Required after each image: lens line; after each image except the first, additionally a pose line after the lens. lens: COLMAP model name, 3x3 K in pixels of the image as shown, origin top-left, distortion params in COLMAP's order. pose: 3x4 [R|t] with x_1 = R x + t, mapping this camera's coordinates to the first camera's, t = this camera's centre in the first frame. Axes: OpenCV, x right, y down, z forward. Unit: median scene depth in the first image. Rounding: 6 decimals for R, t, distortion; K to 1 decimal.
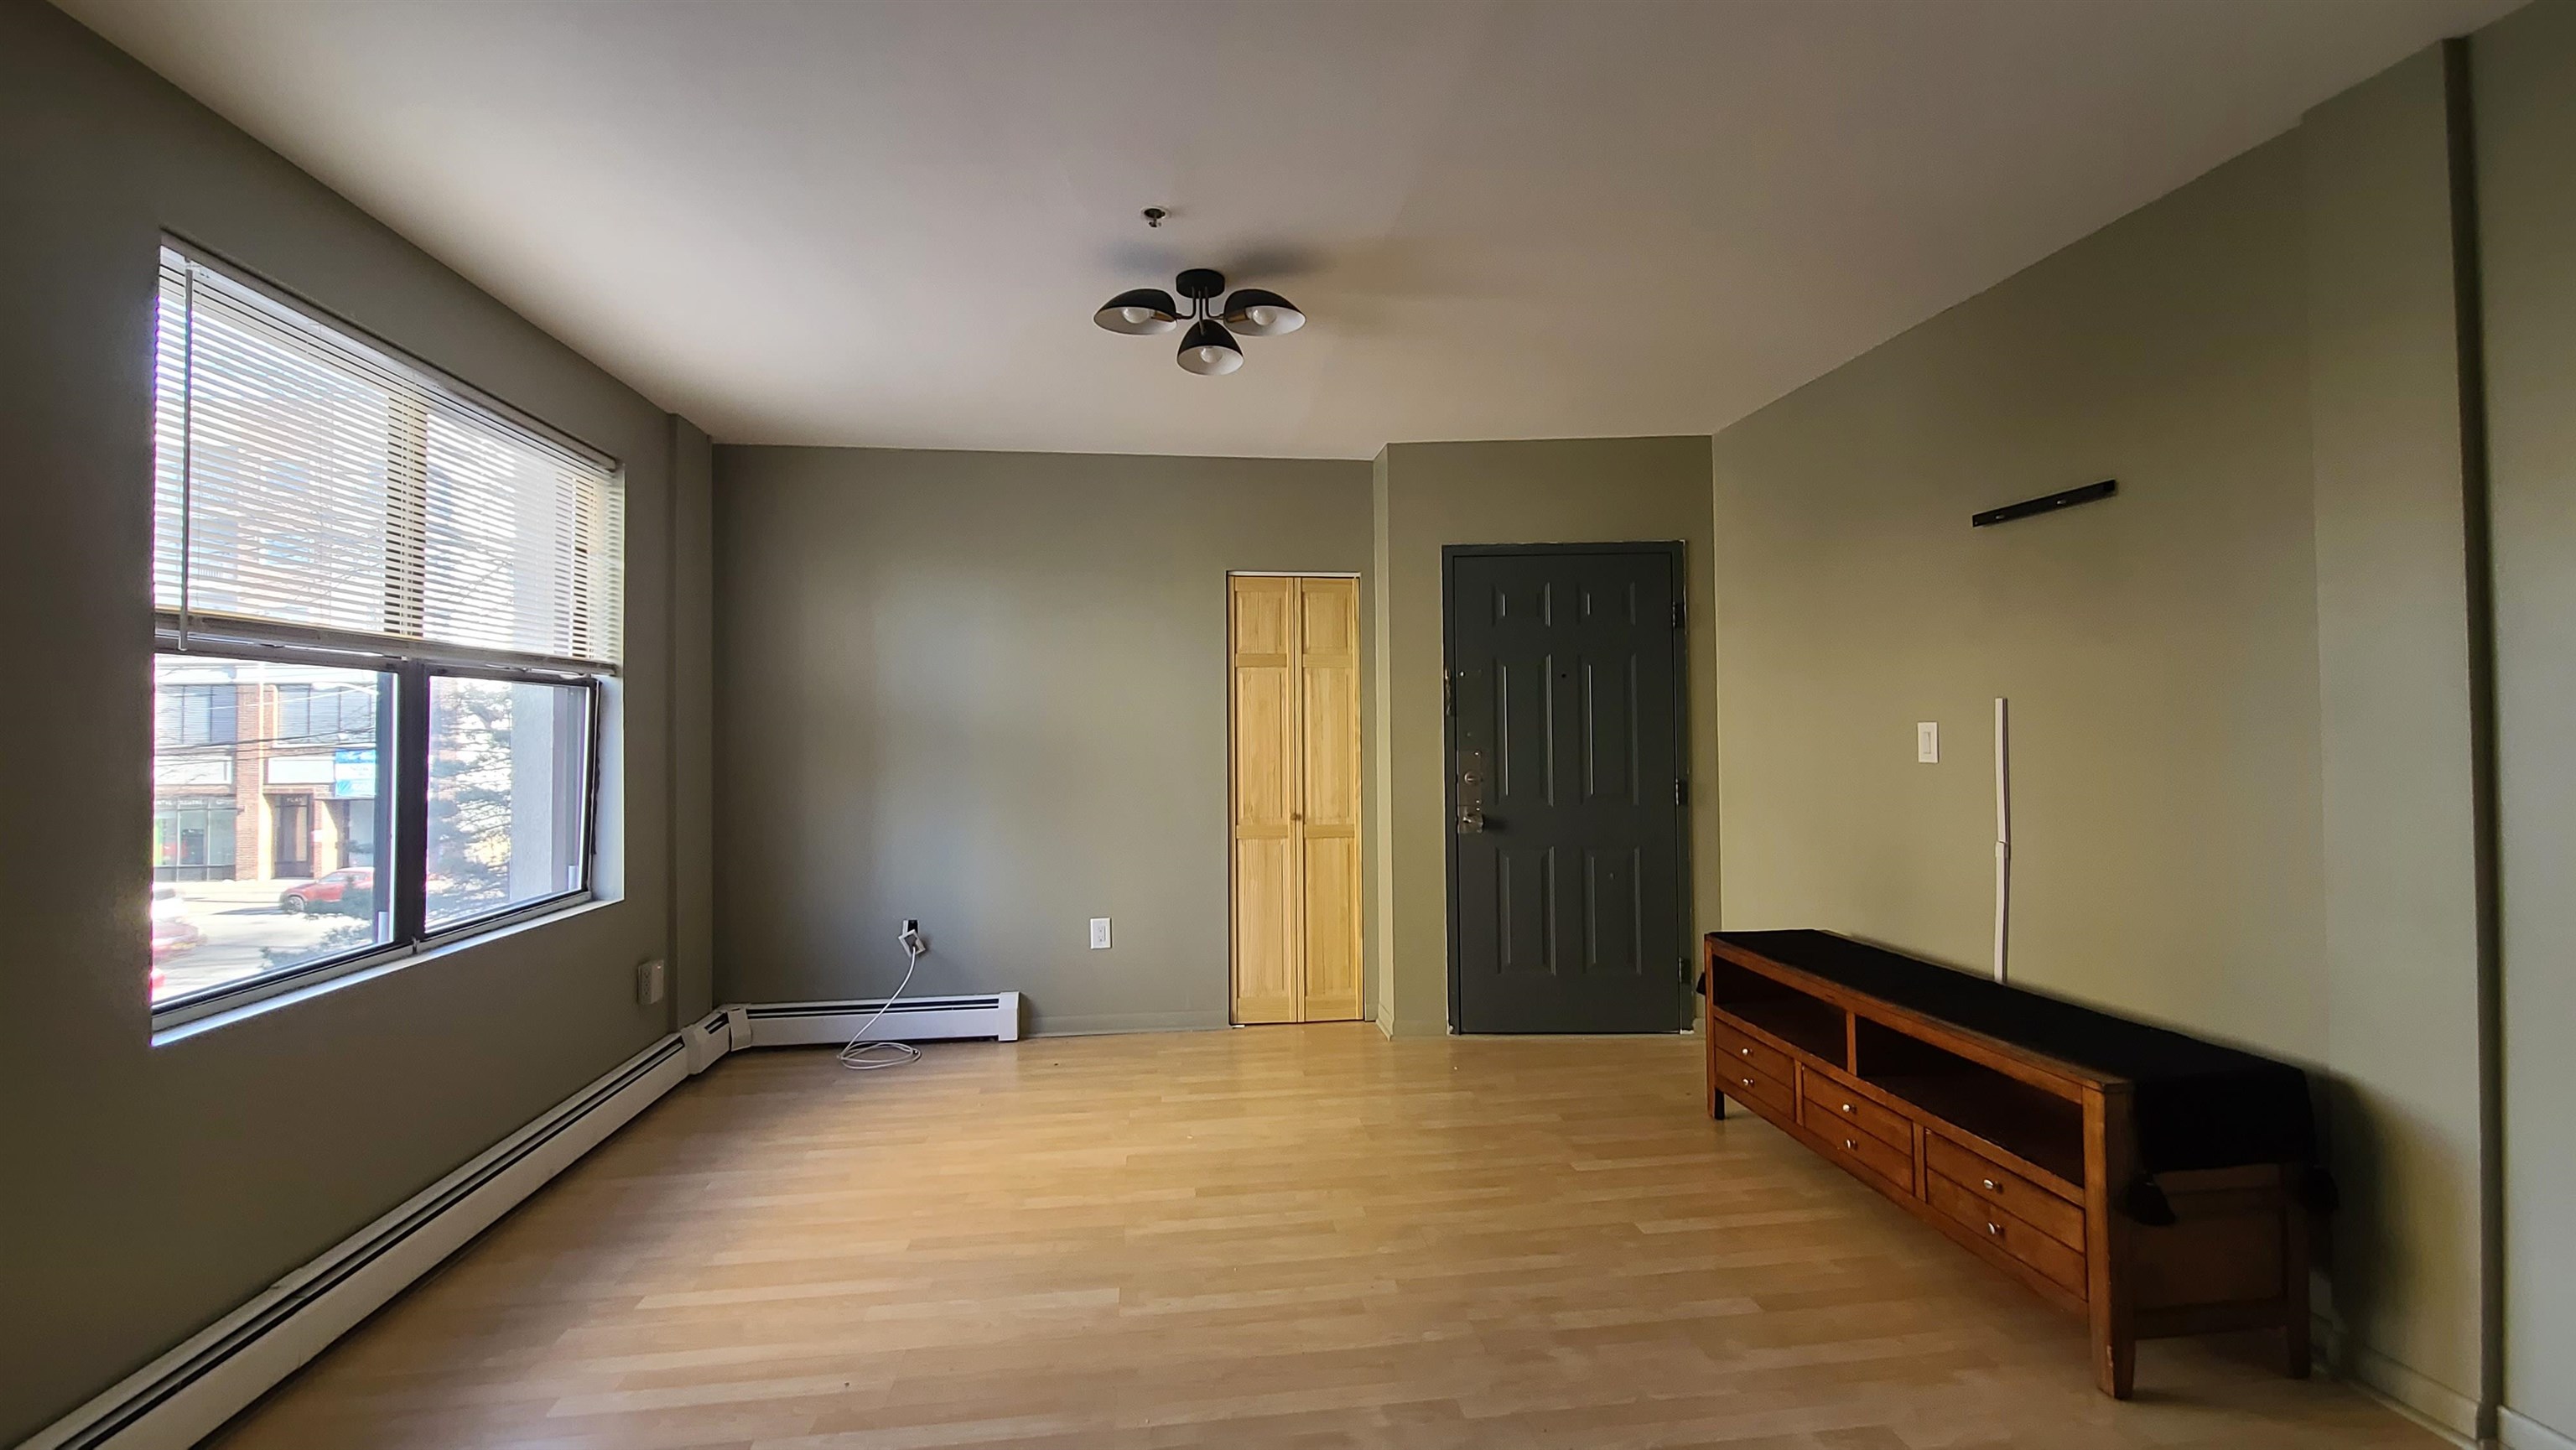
lens RADIAL K [[1060.0, 0, 1272.4], [0, 1060.0, 712.0], [0, 0, 1]] dist [0.005331, -0.001197]
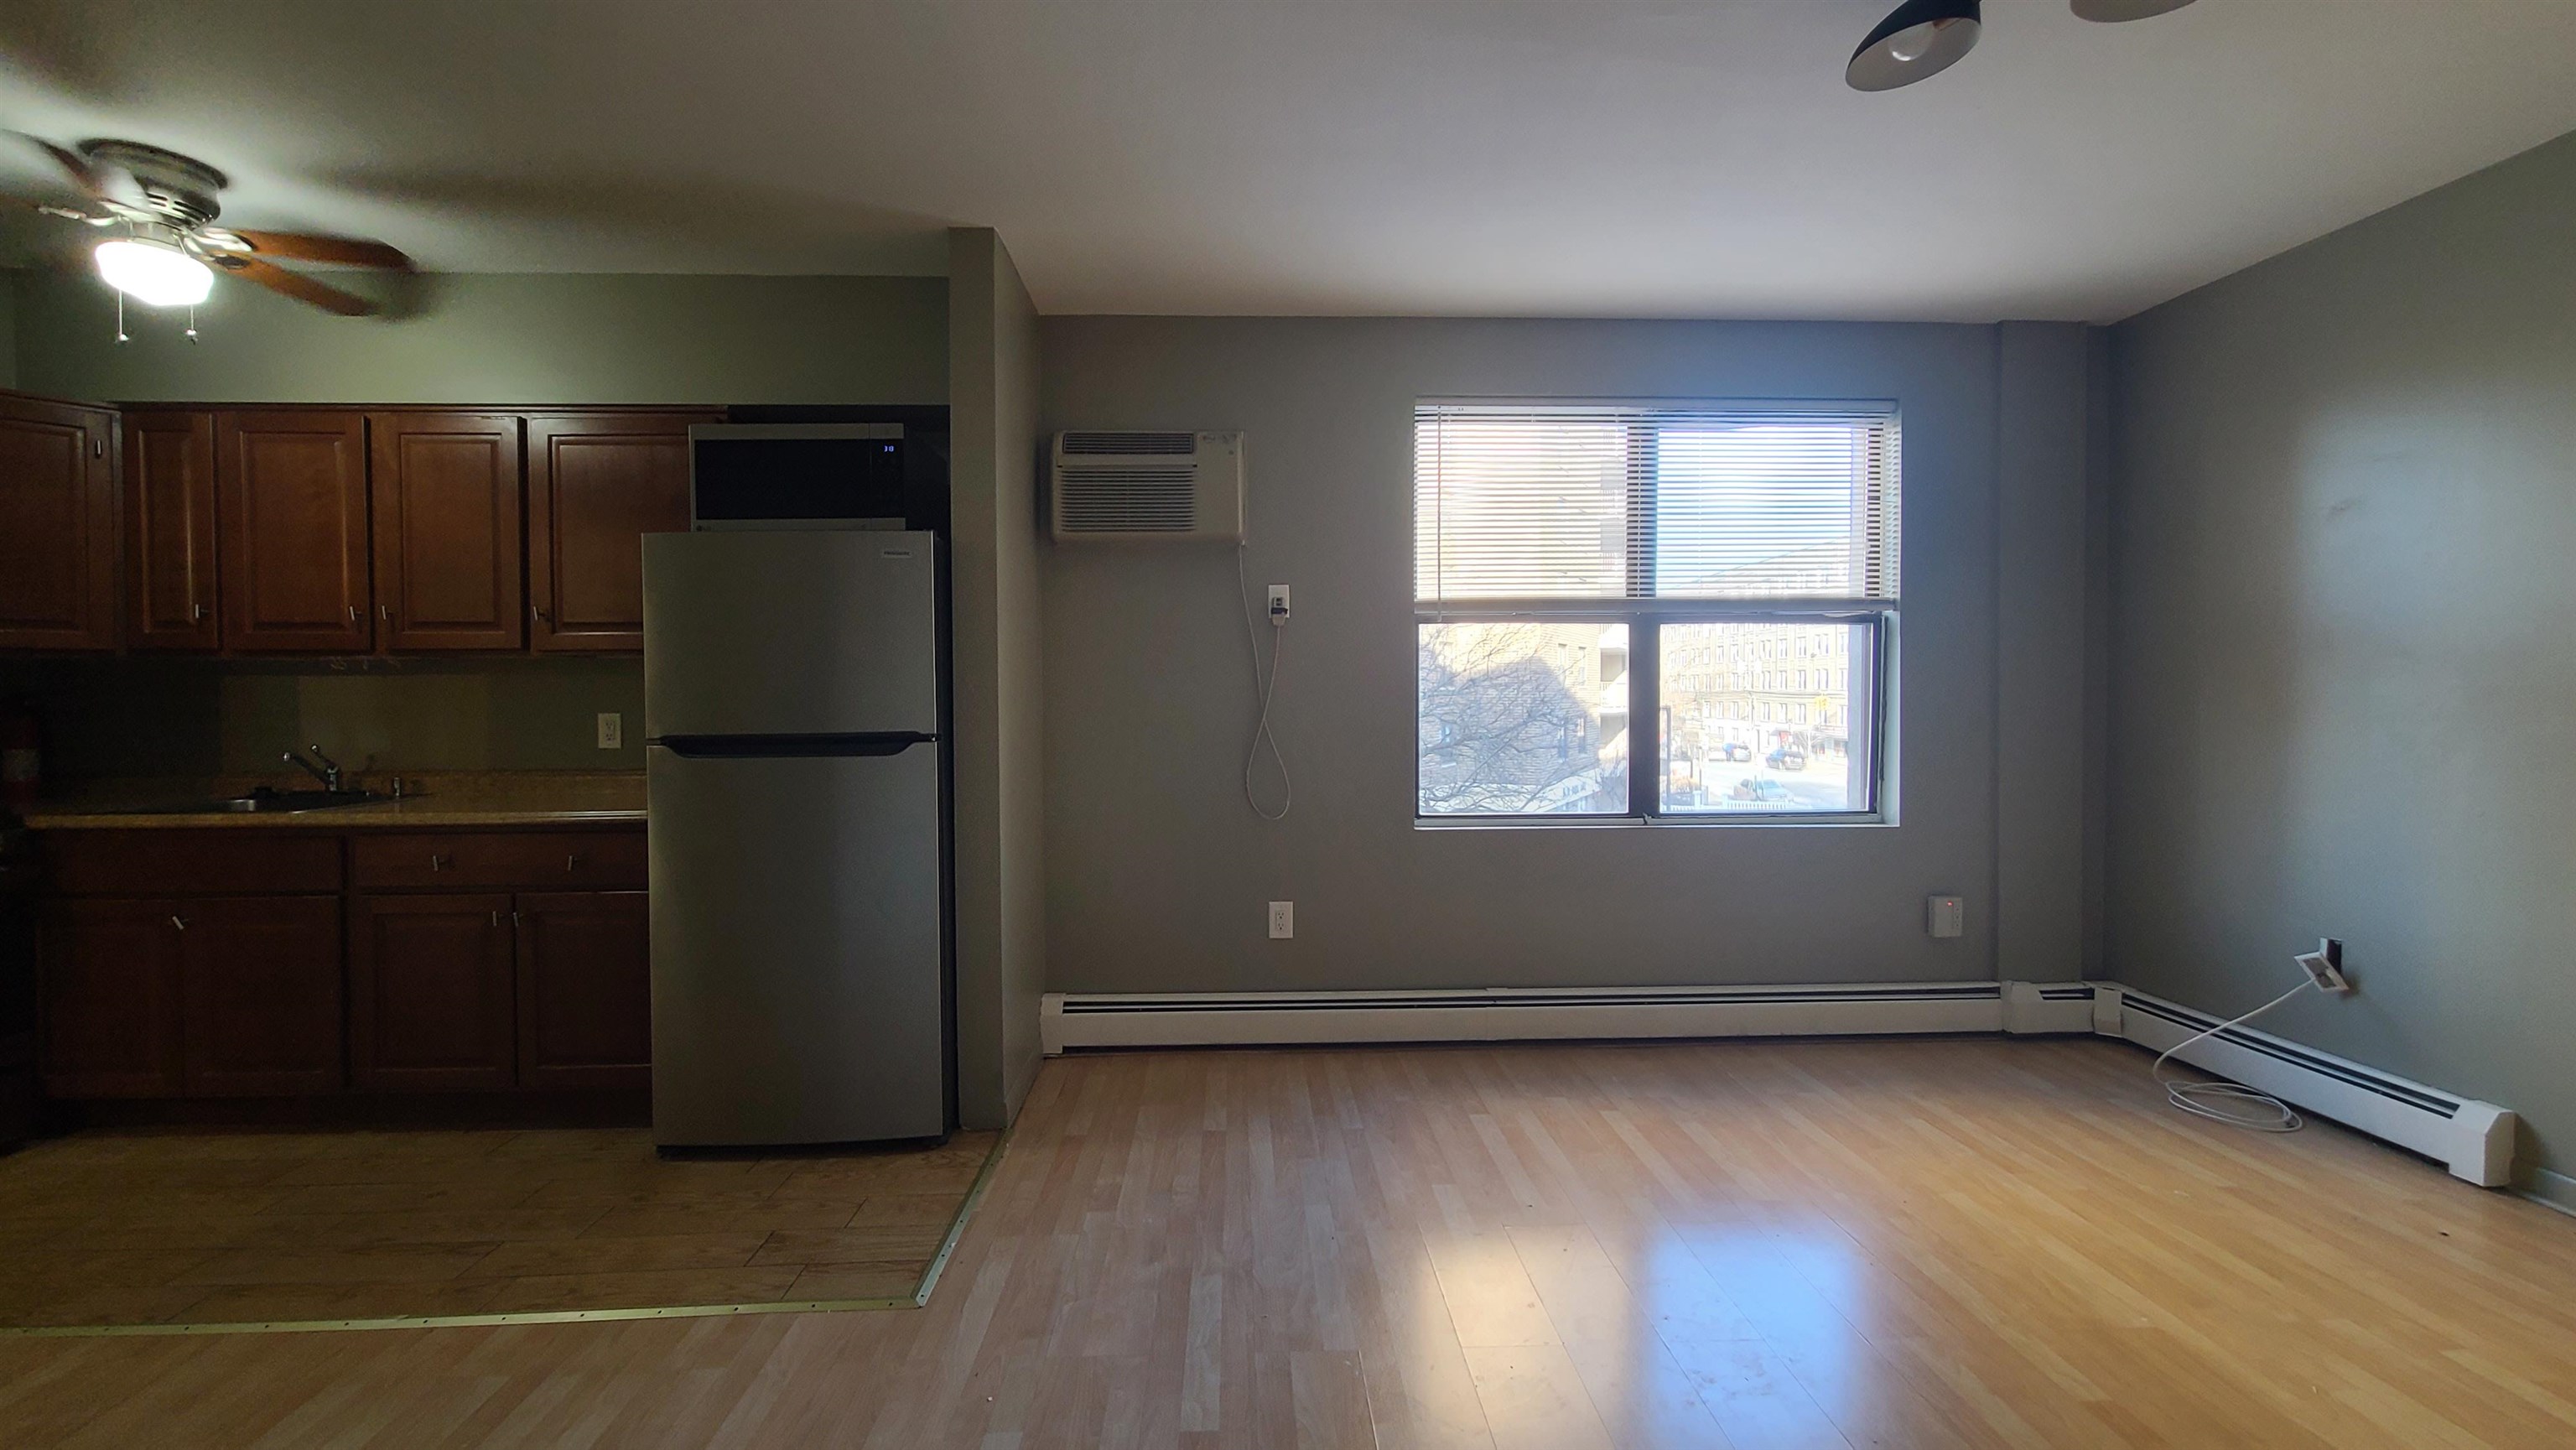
lens RADIAL K [[1060.0, 0, 1274.8], [0, 1060.0, 712.3], [0, 0, 1]] dist [0.005331, -0.001197]
pose [[-0.075309, 0.028499, -0.996753, 0.490739], [0.021999, 0.999396, 0.026913, 0.025898], [0.996918, -0.019900, -0.075891, 0.506745]]
